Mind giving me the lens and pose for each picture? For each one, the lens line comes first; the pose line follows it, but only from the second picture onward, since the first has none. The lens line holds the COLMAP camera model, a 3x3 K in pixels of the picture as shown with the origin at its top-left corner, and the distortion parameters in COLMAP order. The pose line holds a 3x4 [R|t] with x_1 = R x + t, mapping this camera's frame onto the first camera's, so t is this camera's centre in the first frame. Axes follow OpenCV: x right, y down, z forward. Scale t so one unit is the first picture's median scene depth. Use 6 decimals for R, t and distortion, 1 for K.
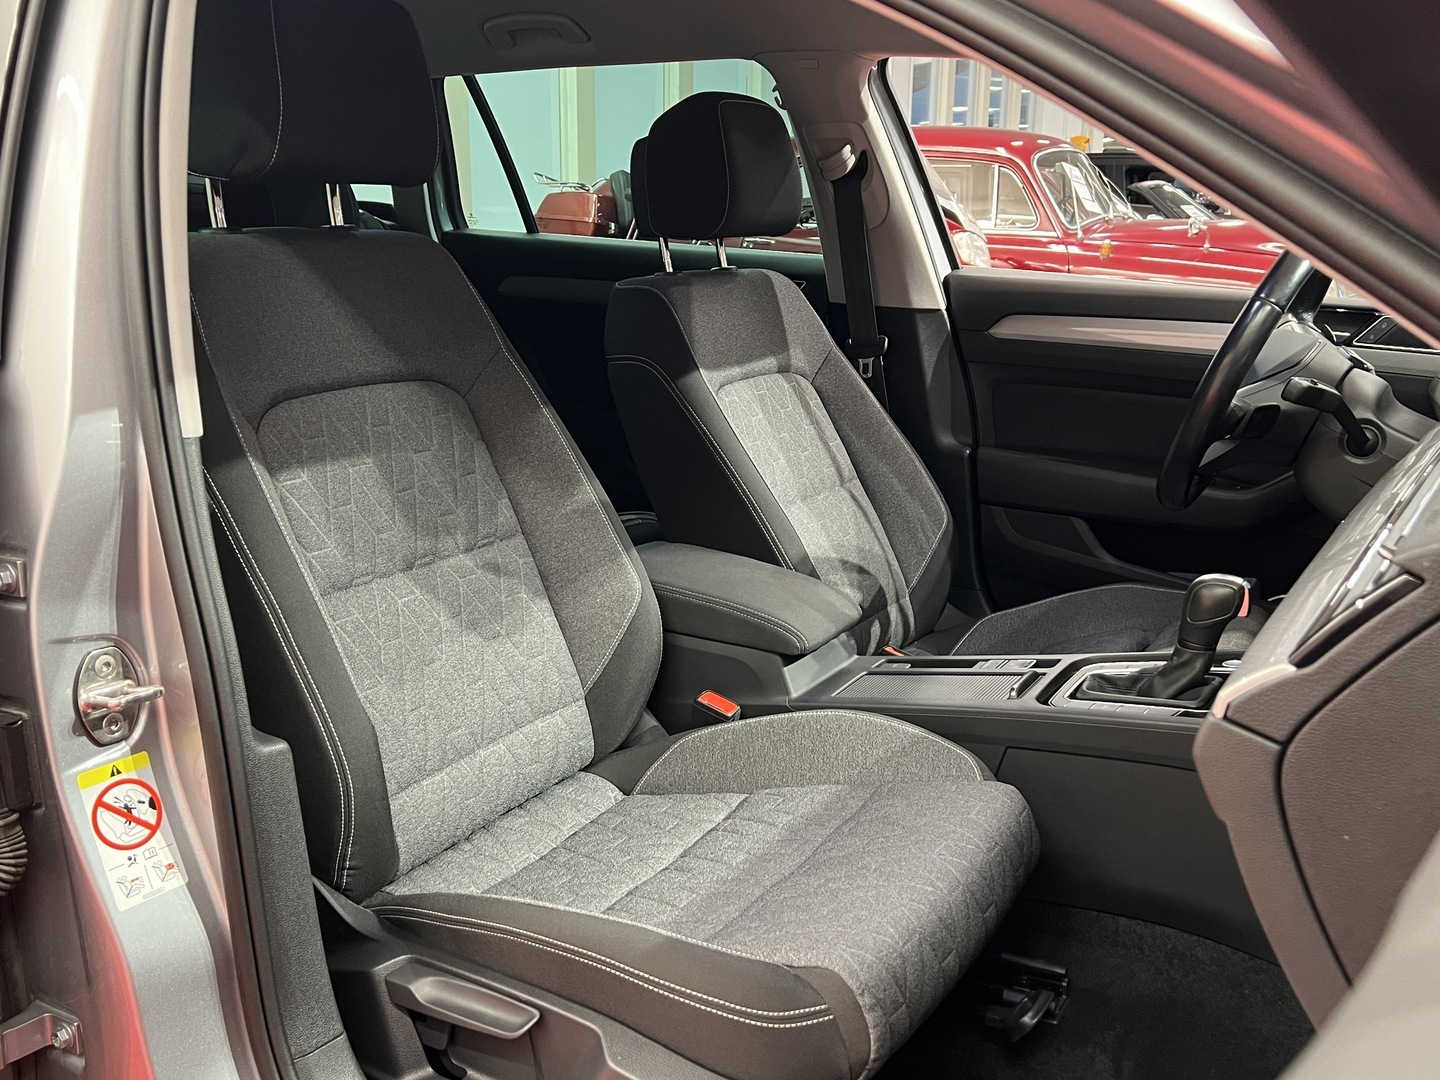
lens RADIAL K [[1312.0, 0, 715.0], [0, 1312.0, 544.0], [0, 0, 1]] dist [0.075456, -0.070509]
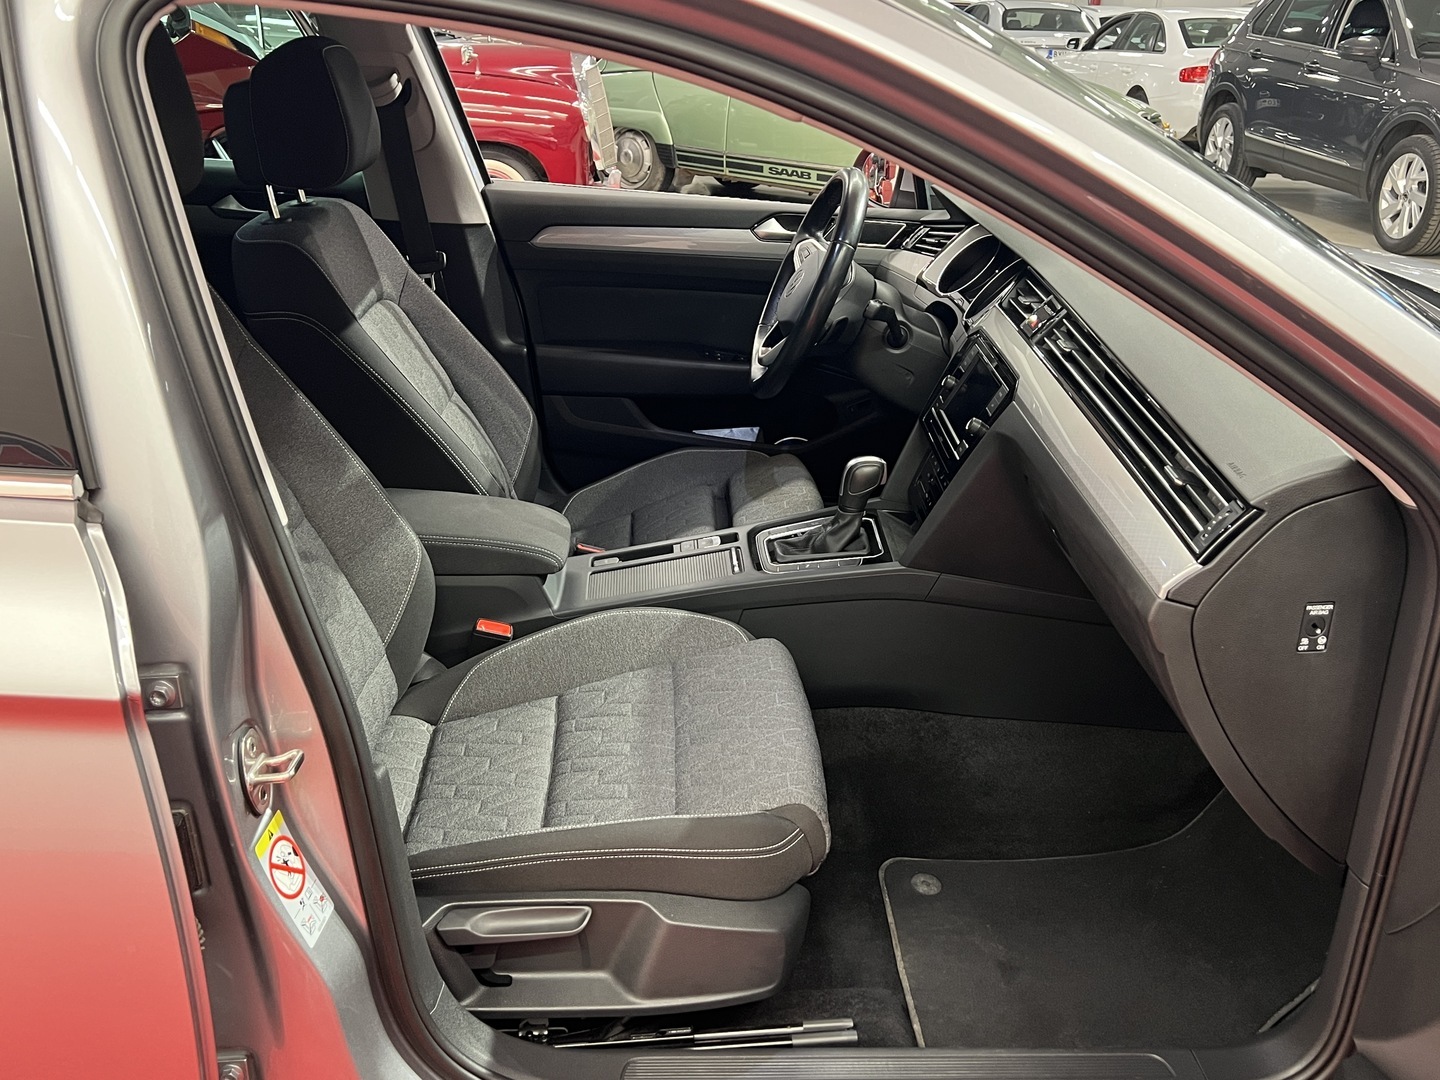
lens RADIAL K [[1312.0, 0, 727.2], [0, 1312.0, 542.4], [0, 0, 1]] dist [0.075456, -0.070509]
pose [[0.823587, -0.201420, 0.530221, -0.411706], [0.118645, 0.975320, 0.186213, -0.137592], [-0.554641, -0.090454, 0.827158, -0.059339]]
